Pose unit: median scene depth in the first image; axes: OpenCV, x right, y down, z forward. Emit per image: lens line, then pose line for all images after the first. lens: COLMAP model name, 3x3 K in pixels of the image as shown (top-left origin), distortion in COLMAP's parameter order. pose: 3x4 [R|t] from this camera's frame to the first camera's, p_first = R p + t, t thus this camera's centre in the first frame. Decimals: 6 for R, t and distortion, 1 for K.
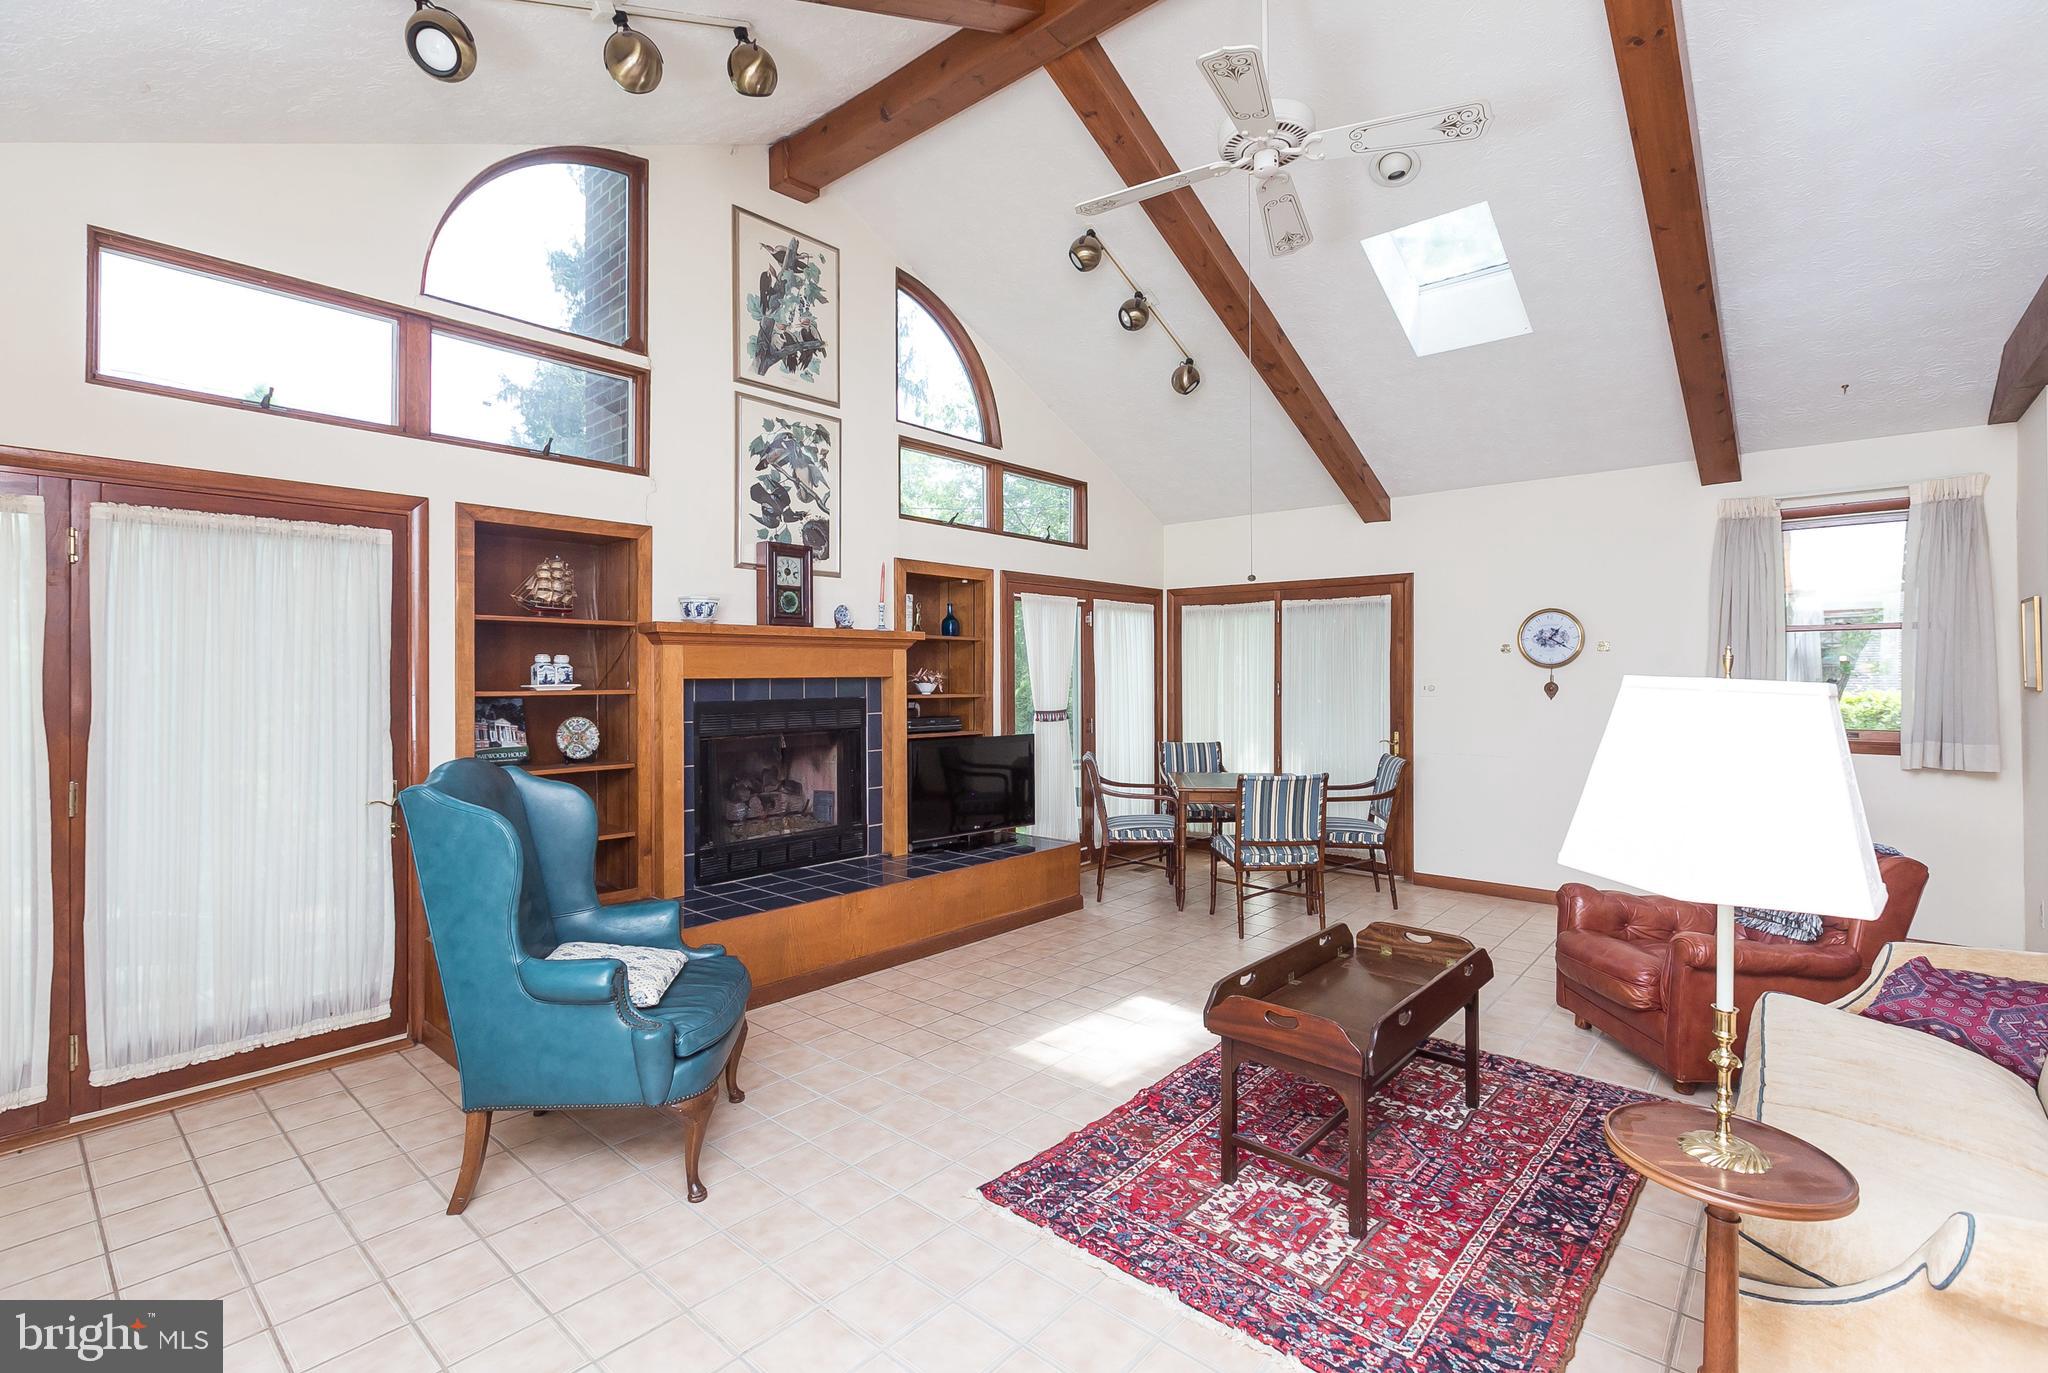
lens RADIAL K [[914.0, 0, 1020.9], [0, 914.0, 675.8], [0, 0, 1]] dist [0.000774, -0.000539]
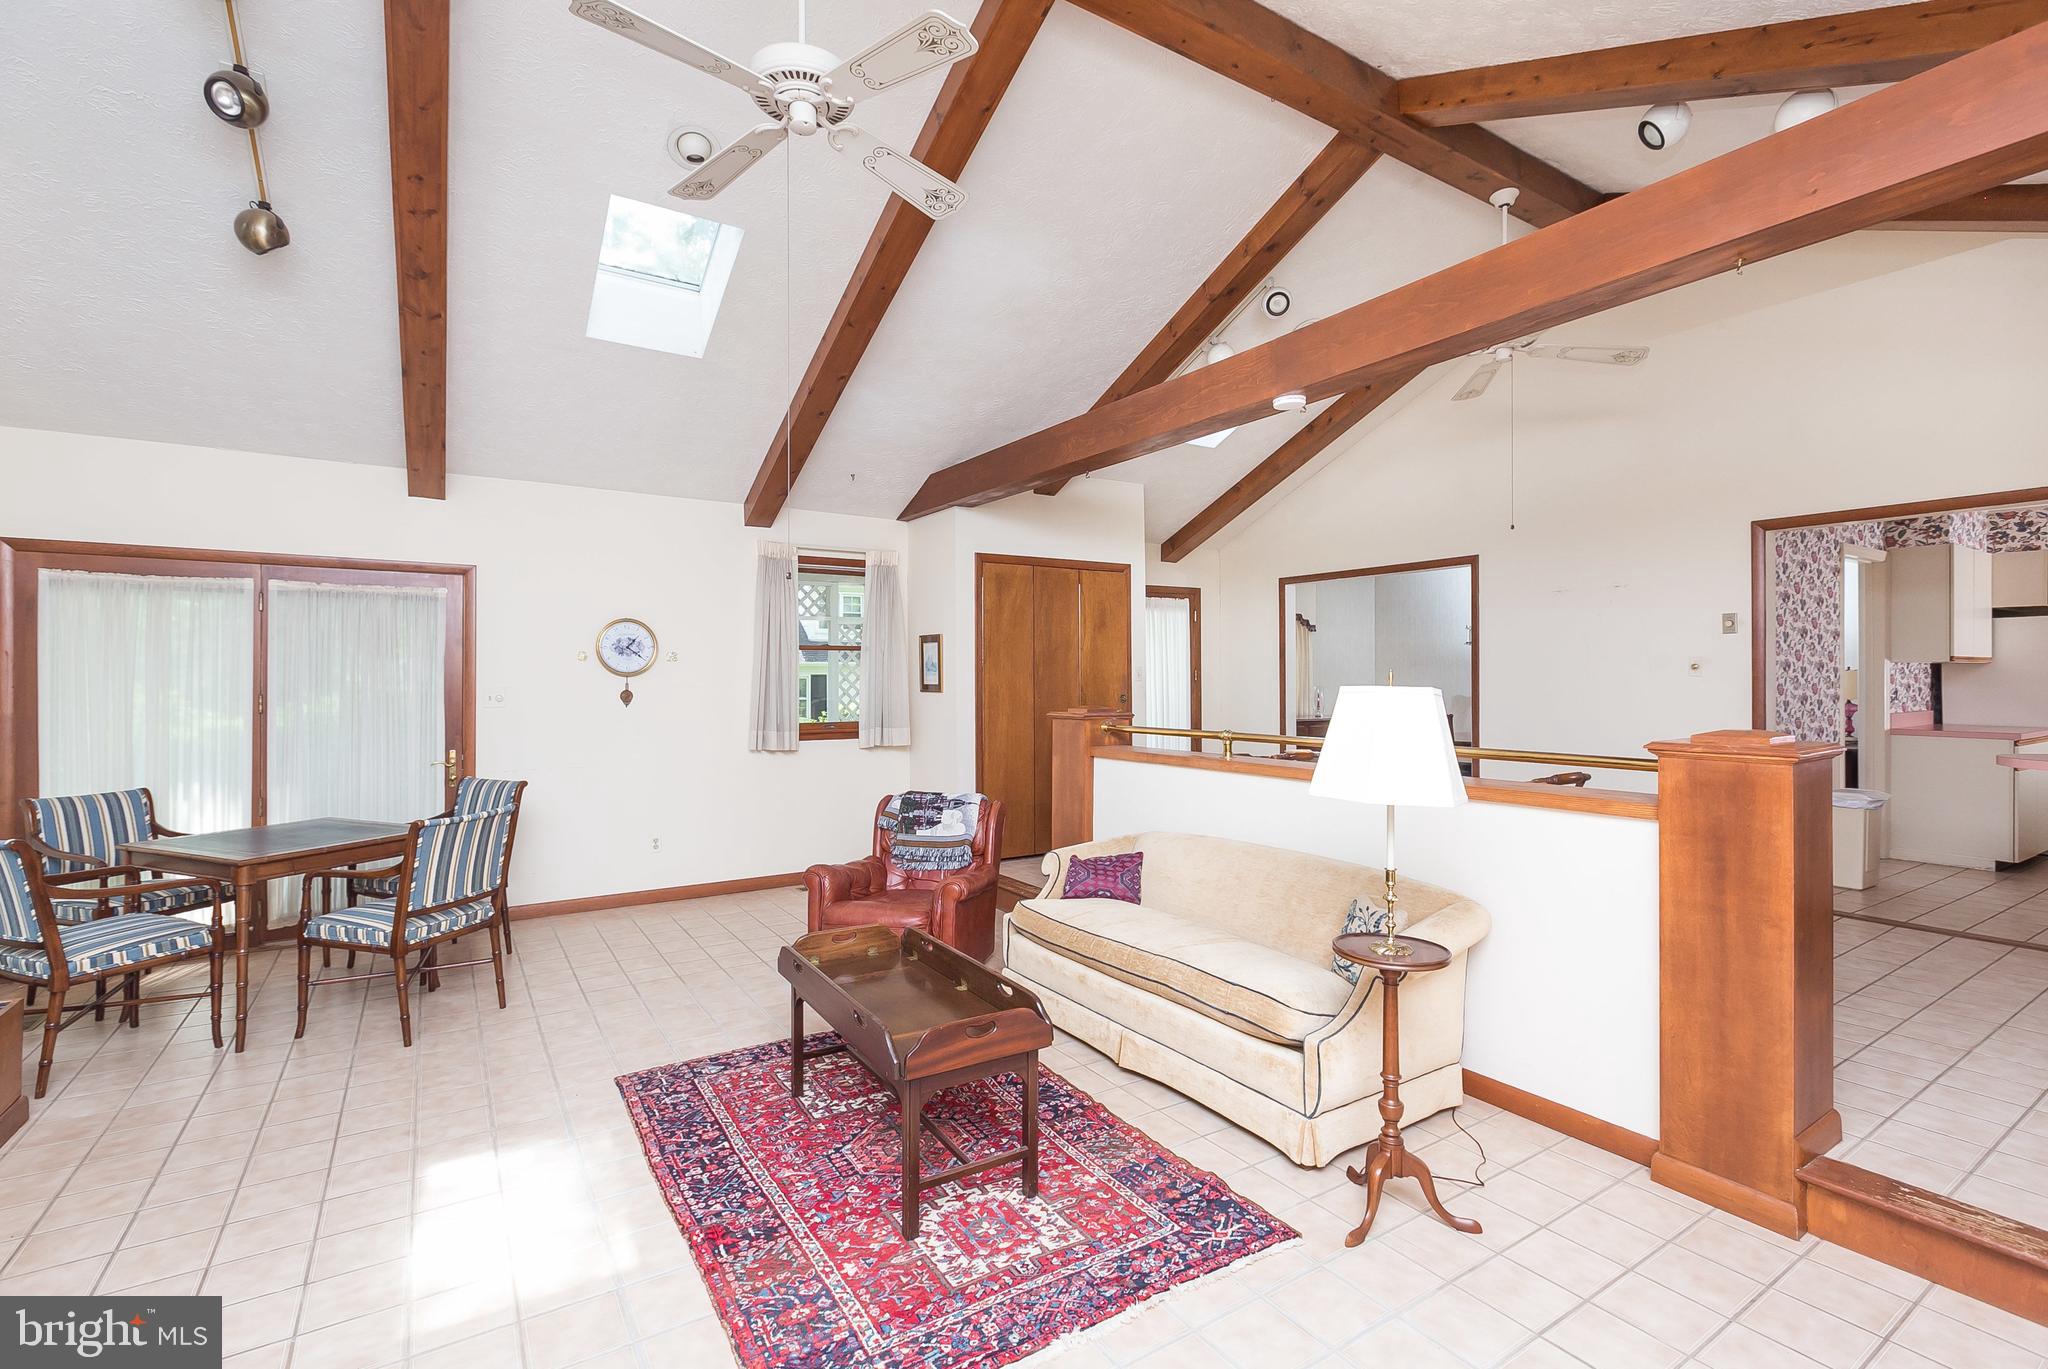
lens RADIAL K [[914.0, 0, 1020.9], [0, 914.0, 673.8], [0, 0, 1]] dist [0.000774, -0.000539]
pose [[0.279825, 0.007649, 0.960020, -0.493080], [0.002055, 0.999961, -0.008566, -0.002720], [-0.960049, 0.004369, 0.279799, 0.499127]]
